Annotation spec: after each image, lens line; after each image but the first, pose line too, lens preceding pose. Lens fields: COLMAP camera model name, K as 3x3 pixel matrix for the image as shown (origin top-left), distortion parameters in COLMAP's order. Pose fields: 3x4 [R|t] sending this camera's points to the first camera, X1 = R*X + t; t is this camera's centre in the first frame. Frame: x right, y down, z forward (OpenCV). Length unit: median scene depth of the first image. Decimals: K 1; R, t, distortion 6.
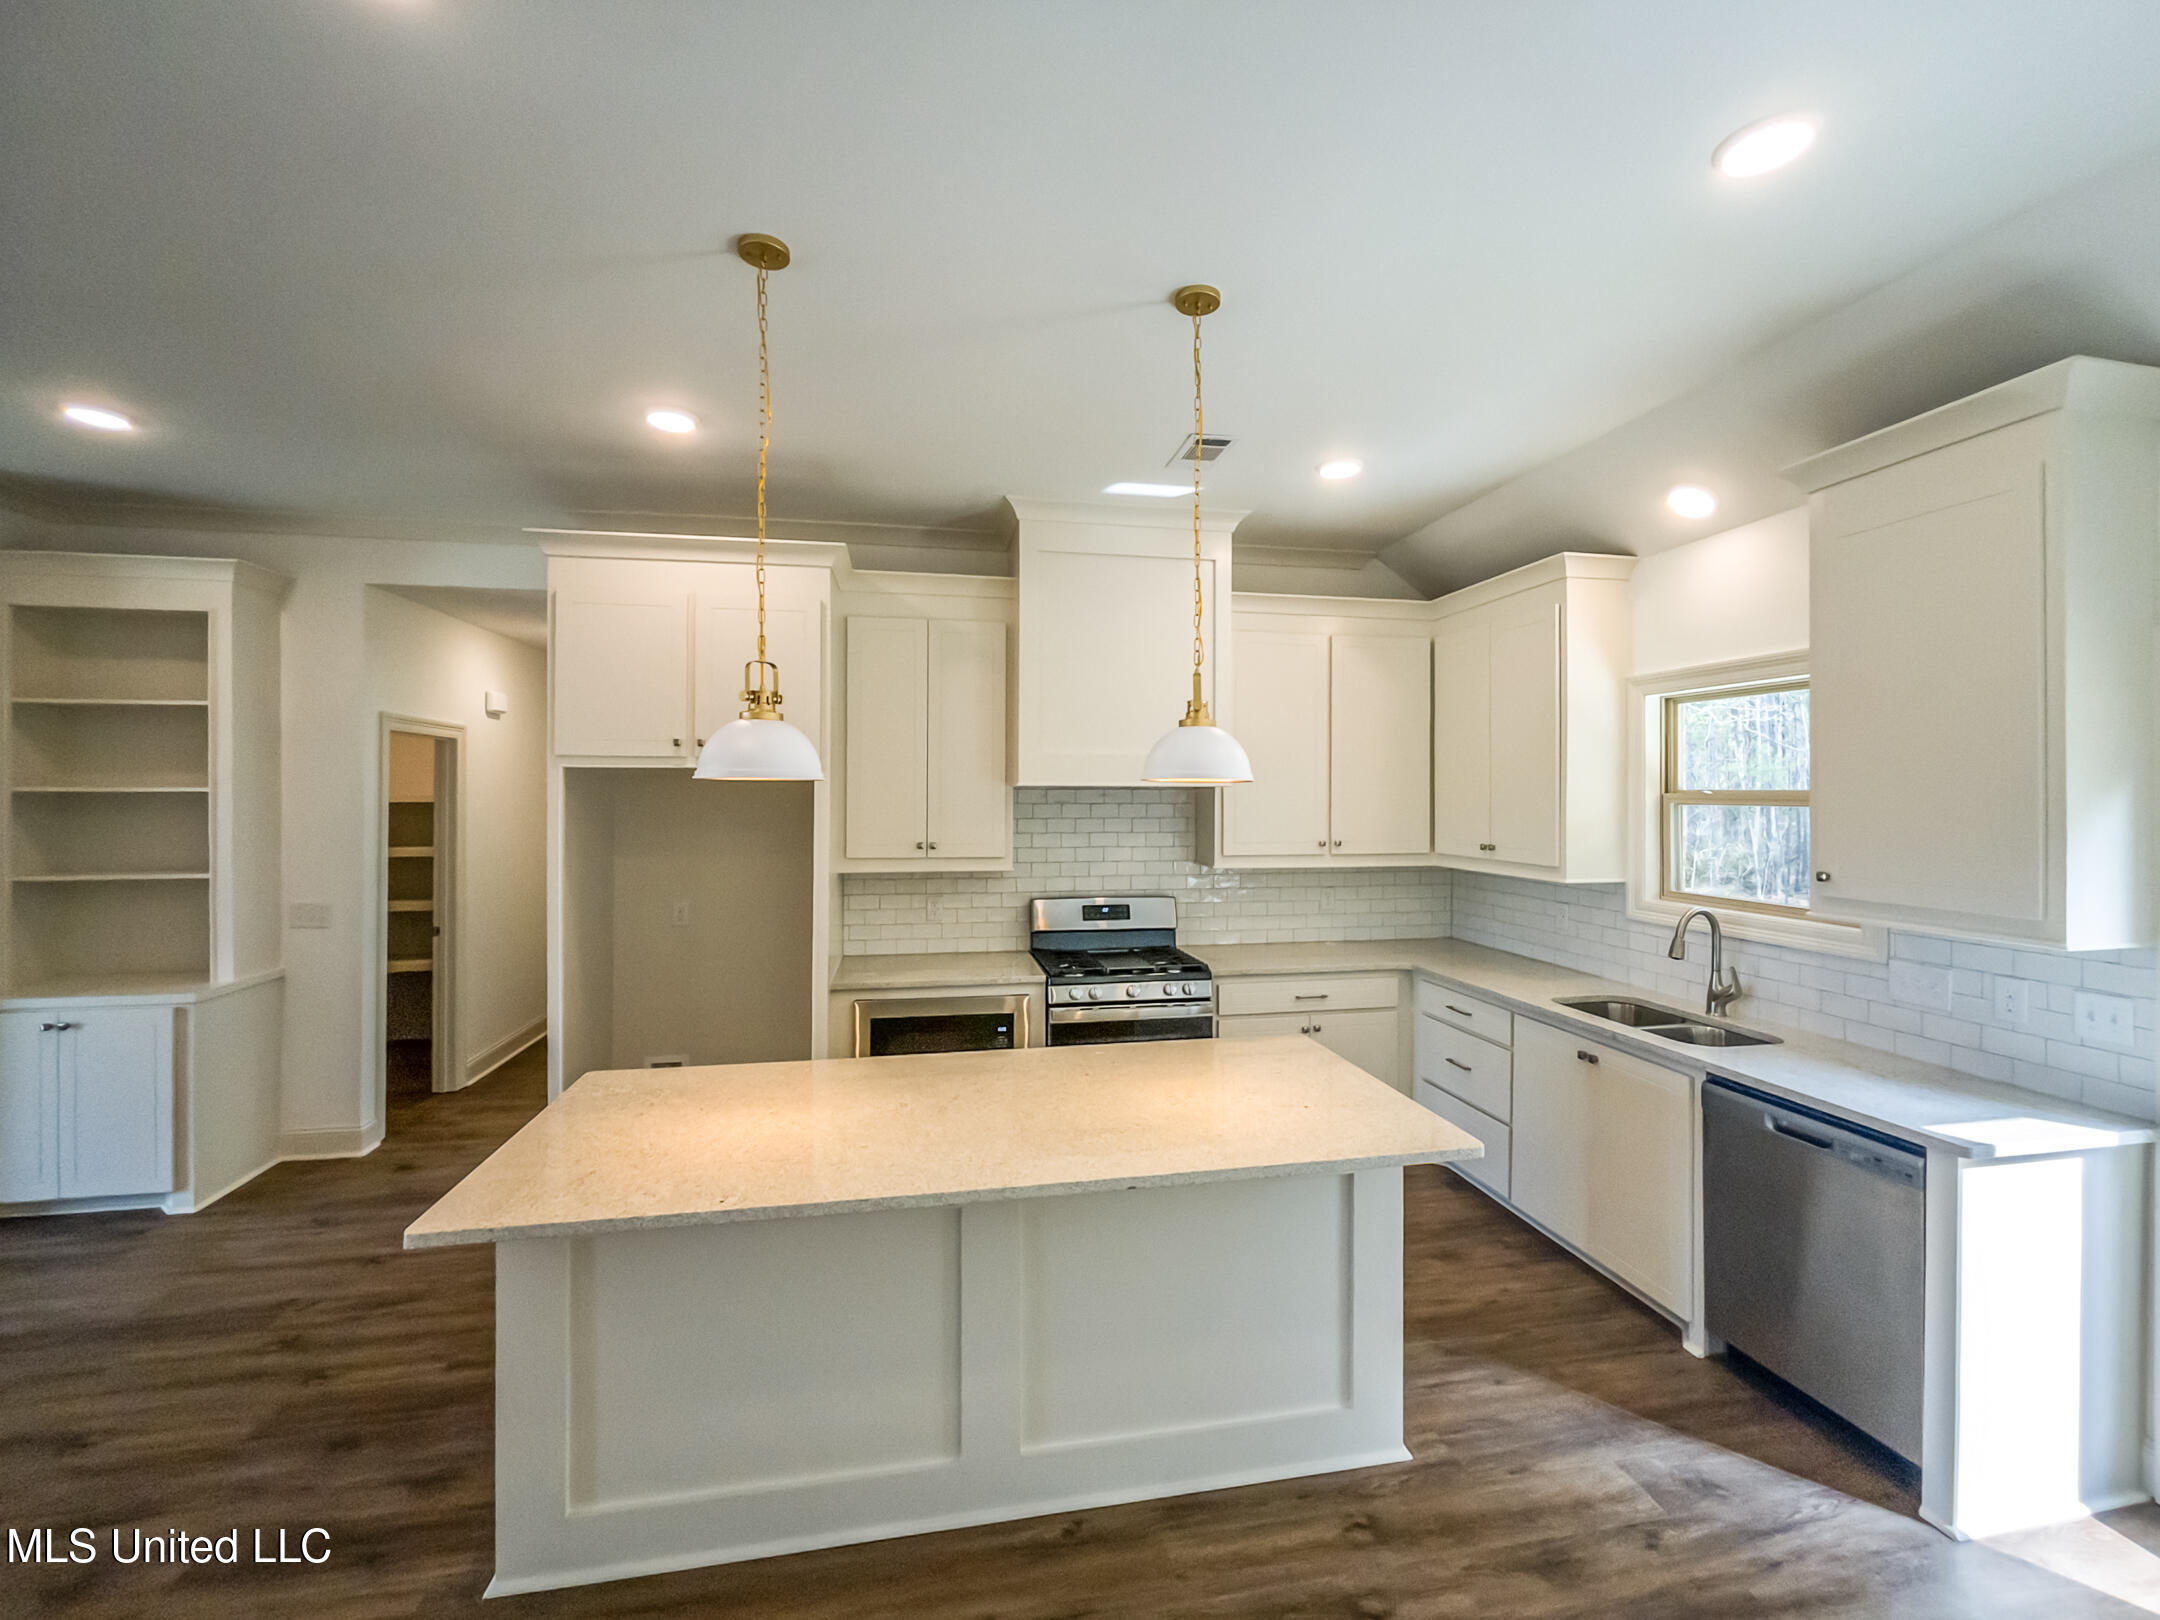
lens RADIAL K [[899.3, 0, 1079.5], [0, 899.3, 792.1], [0, 0, 1]] dist [-0.005472, 0.000278]
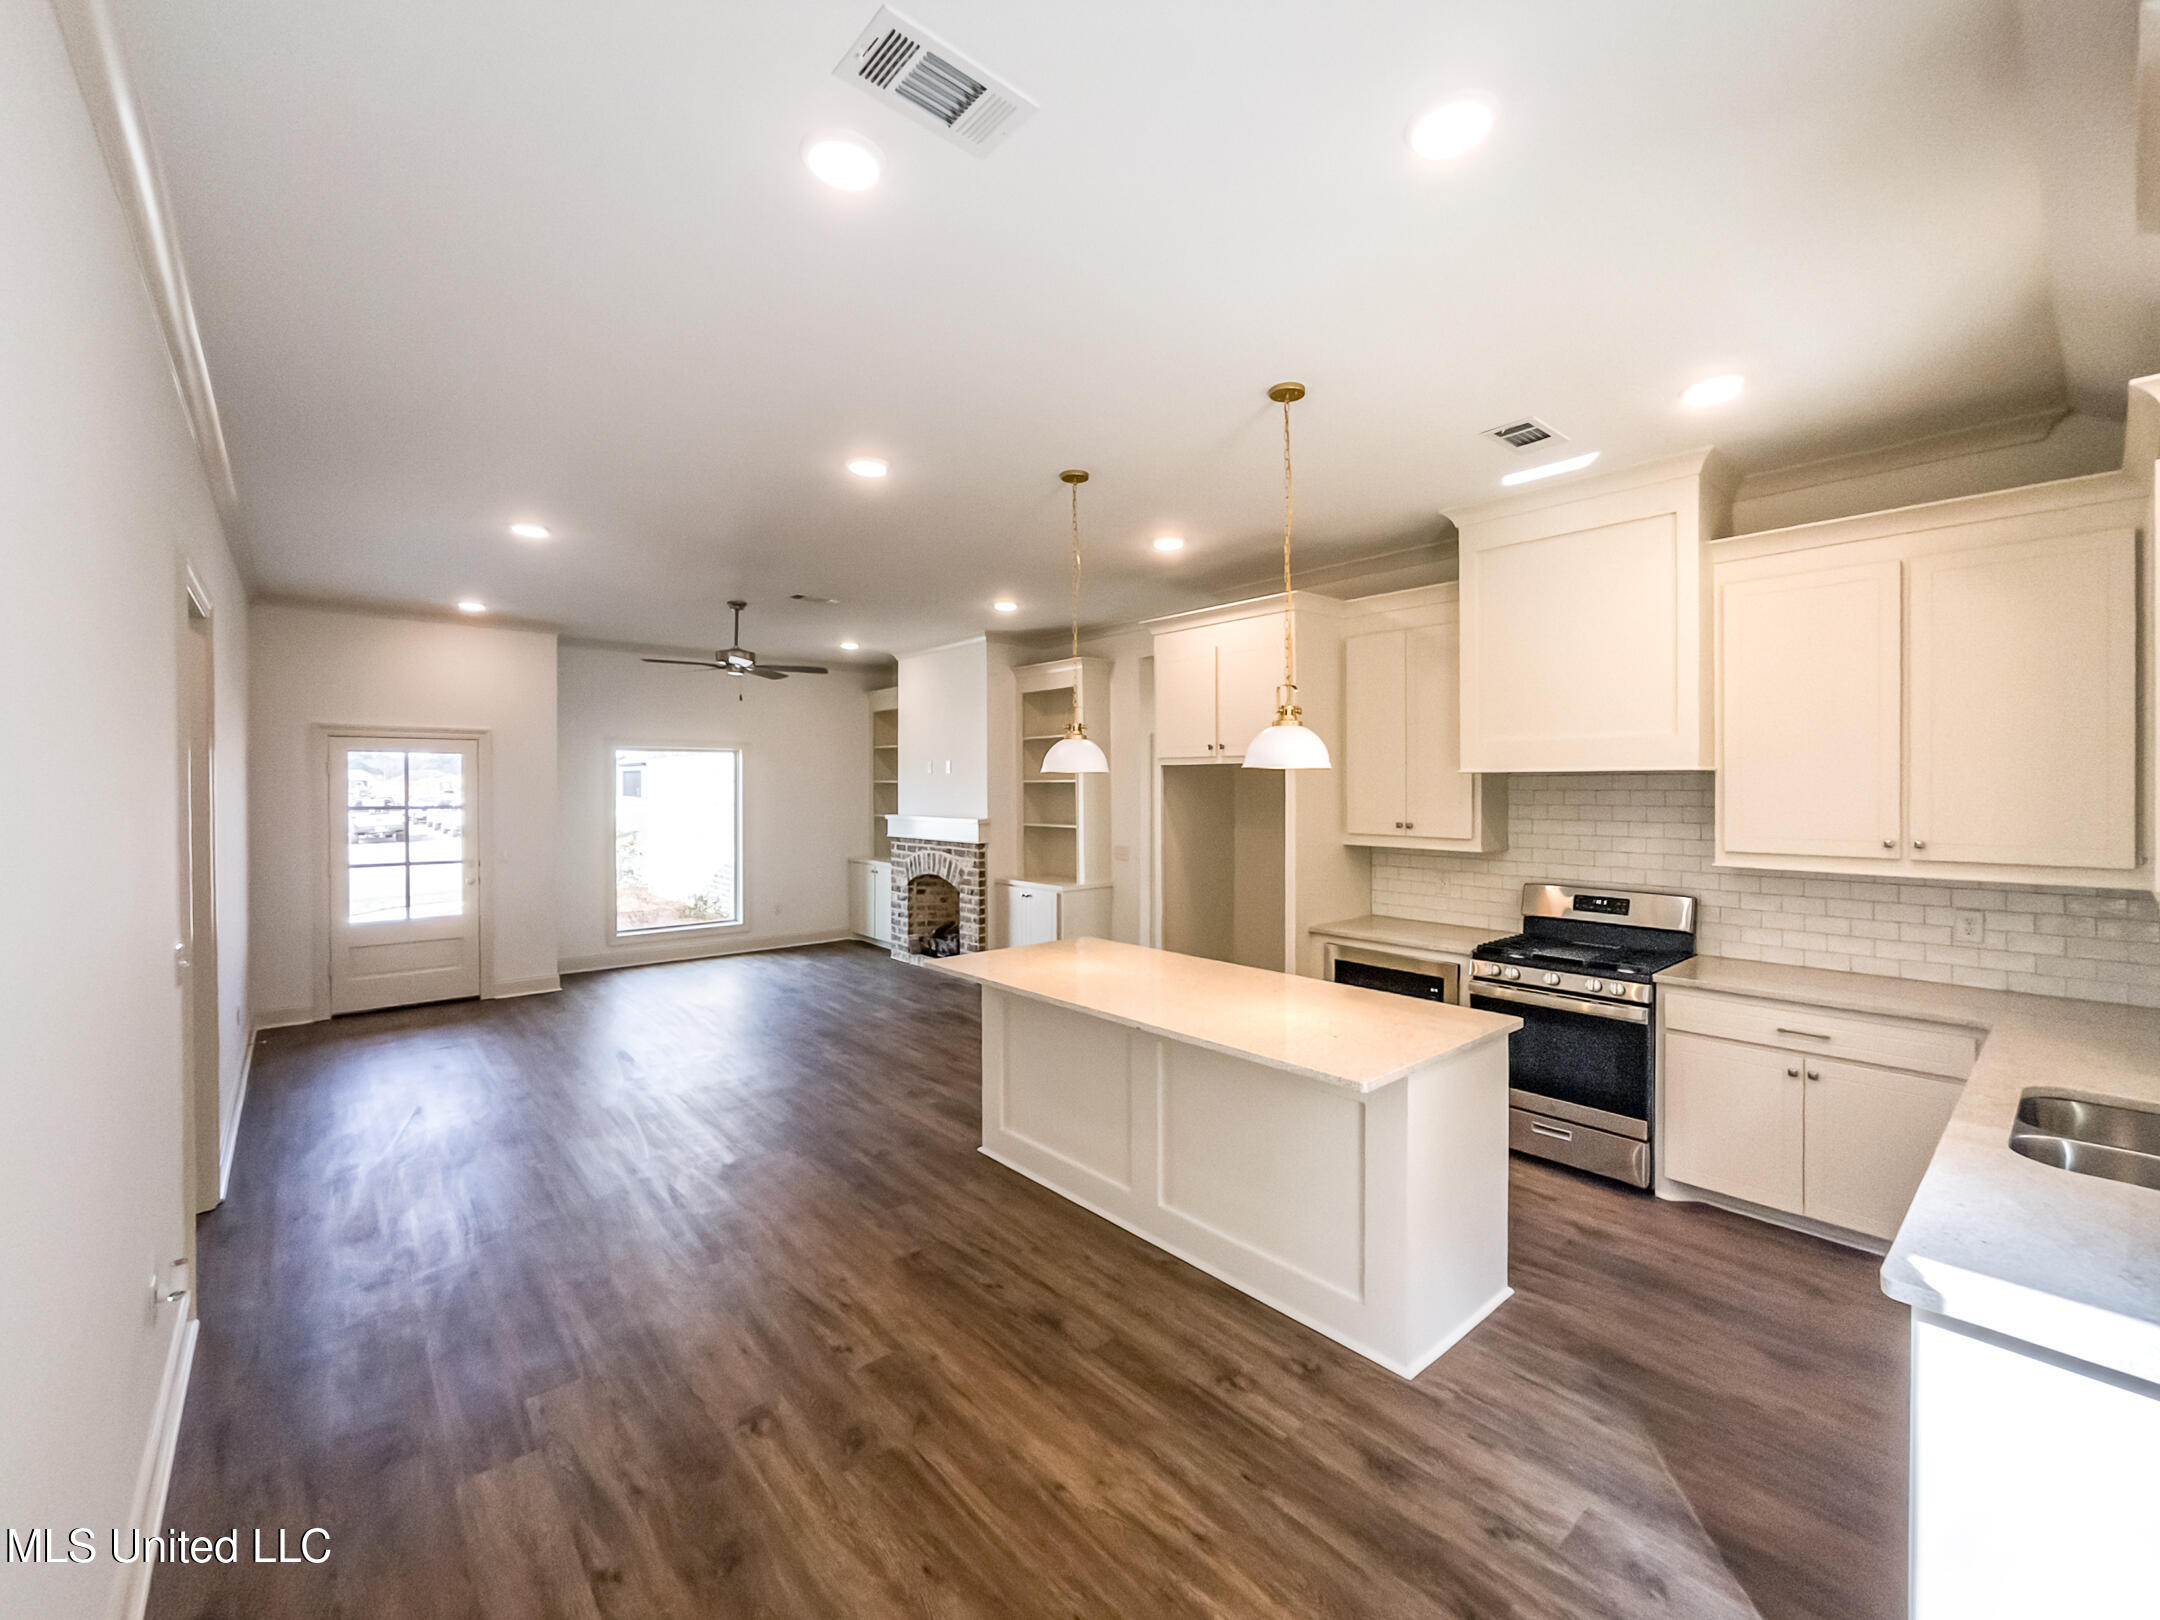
lens RADIAL K [[899.3, 0, 1079.5], [0, 899.3, 792.1], [0, 0, 1]] dist [-0.005472, 0.000278]
pose [[0.503979, 0.004750, -0.863703, 0.671475], [0.004978, 0.999952, 0.008403, 0.005297], [0.863702, -0.008534, 0.503931, 0.058699]]
